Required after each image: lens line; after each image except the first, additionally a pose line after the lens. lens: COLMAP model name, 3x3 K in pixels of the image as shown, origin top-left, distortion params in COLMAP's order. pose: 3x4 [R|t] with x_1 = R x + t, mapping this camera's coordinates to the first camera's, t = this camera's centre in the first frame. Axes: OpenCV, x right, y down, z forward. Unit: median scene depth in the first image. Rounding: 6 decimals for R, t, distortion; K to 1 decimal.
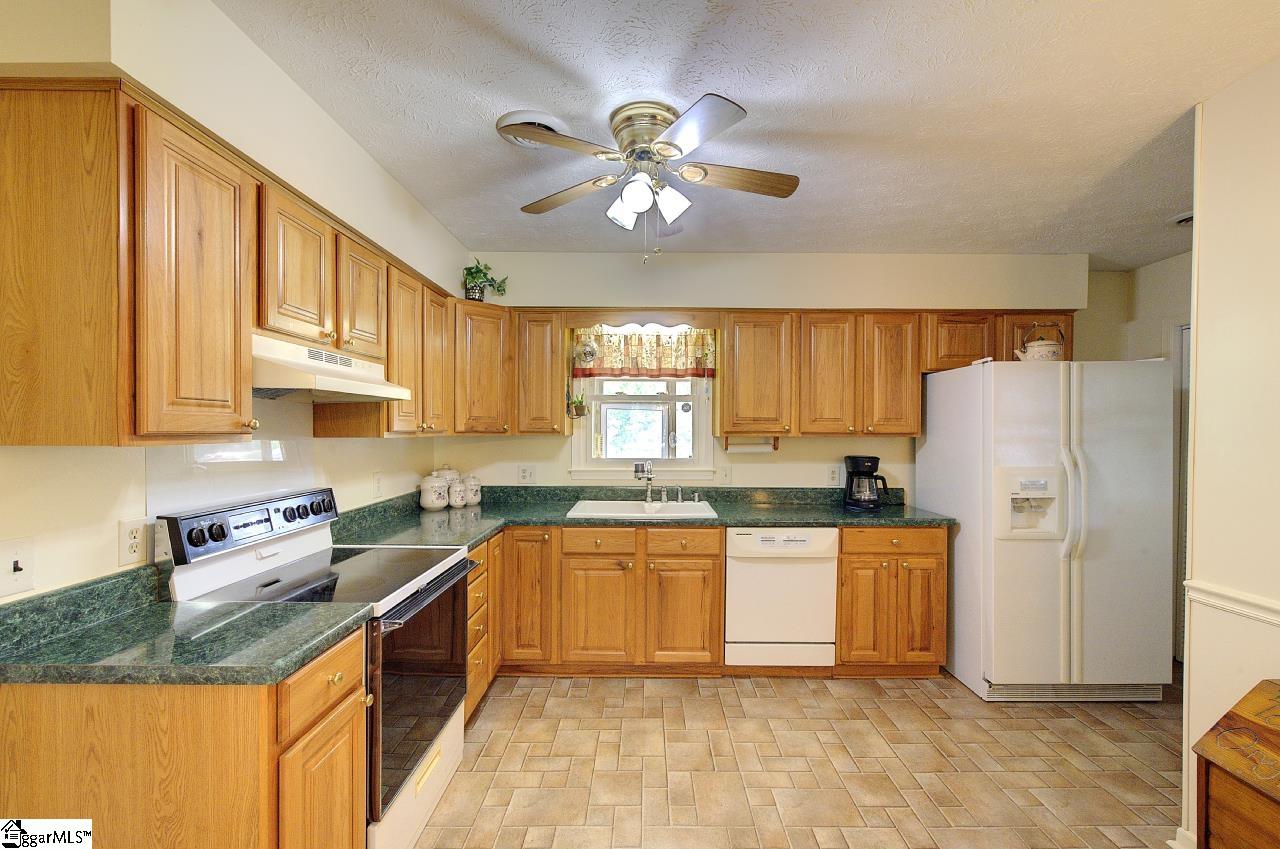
lens RADIAL K [[545.3, 0, 645.8], [0, 545.3, 433.2], [0, 0, 1]] dist [0.011692, 0.000369]
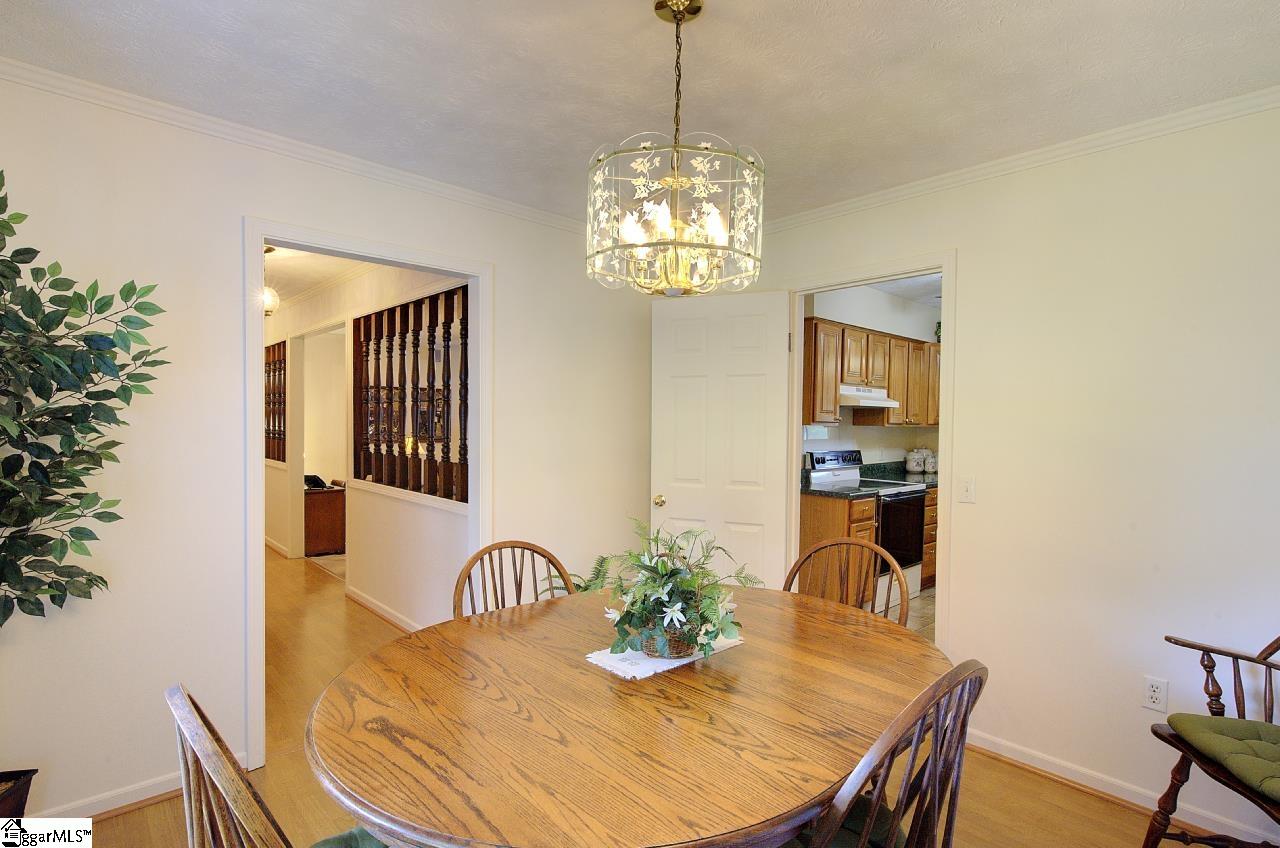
lens RADIAL K [[630.3, 0, 639.5], [0, 630.3, 442.9], [0, 0, 1]] dist [-0.000597, -0.000044]
pose [[0.679752, 0.036468, -0.732535, 0.457346], [-0.020593, 0.999318, 0.030640, 0.012726], [0.733153, -0.005743, 0.680040, -0.934970]]
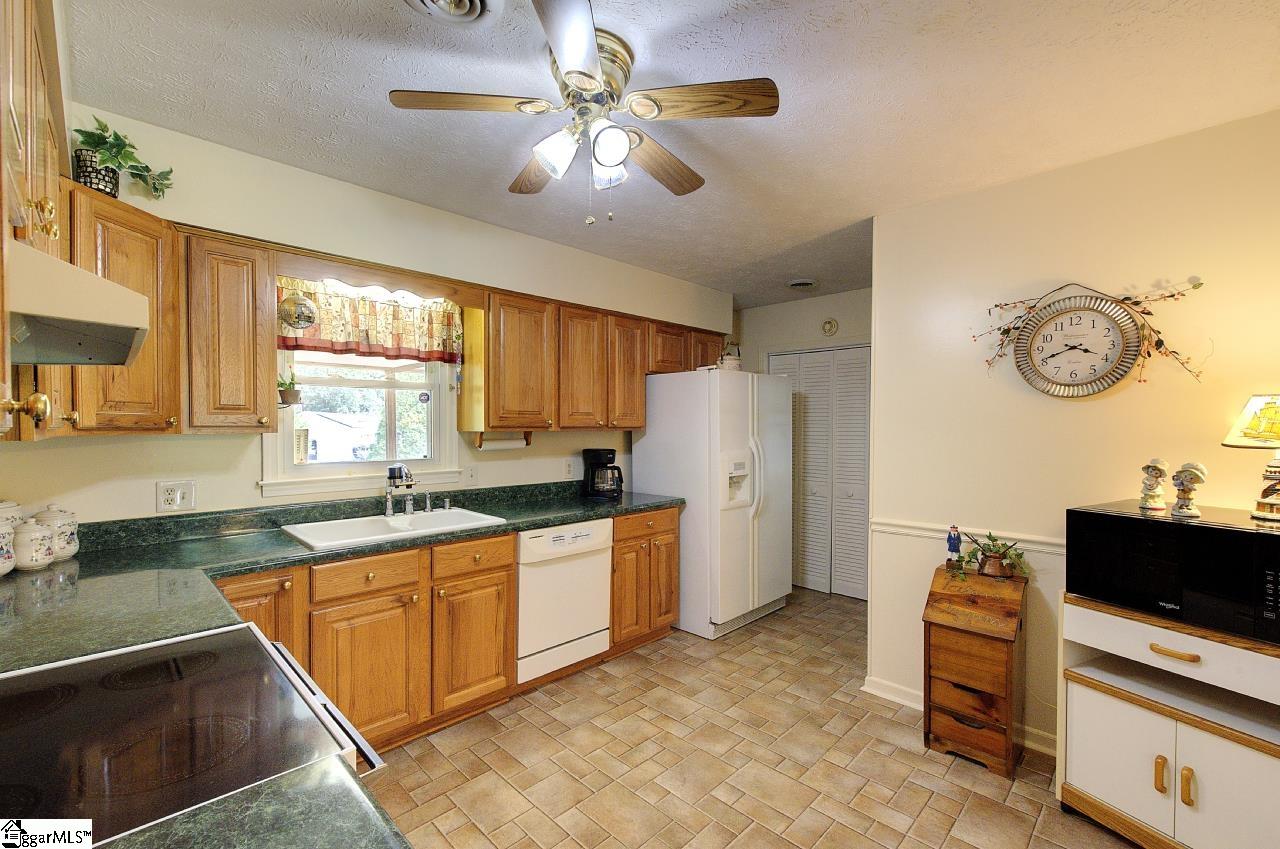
lens RADIAL K [[545.3, 0, 645.8], [0, 545.3, 433.2], [0, 0, 1]] dist [0.011692, 0.000369]
pose [[0.704981, -0.013397, 0.709100, -0.340380], [0.009010, 0.999910, 0.009934, 0.002220], [-0.709169, -0.000614, 0.705038, 0.213962]]
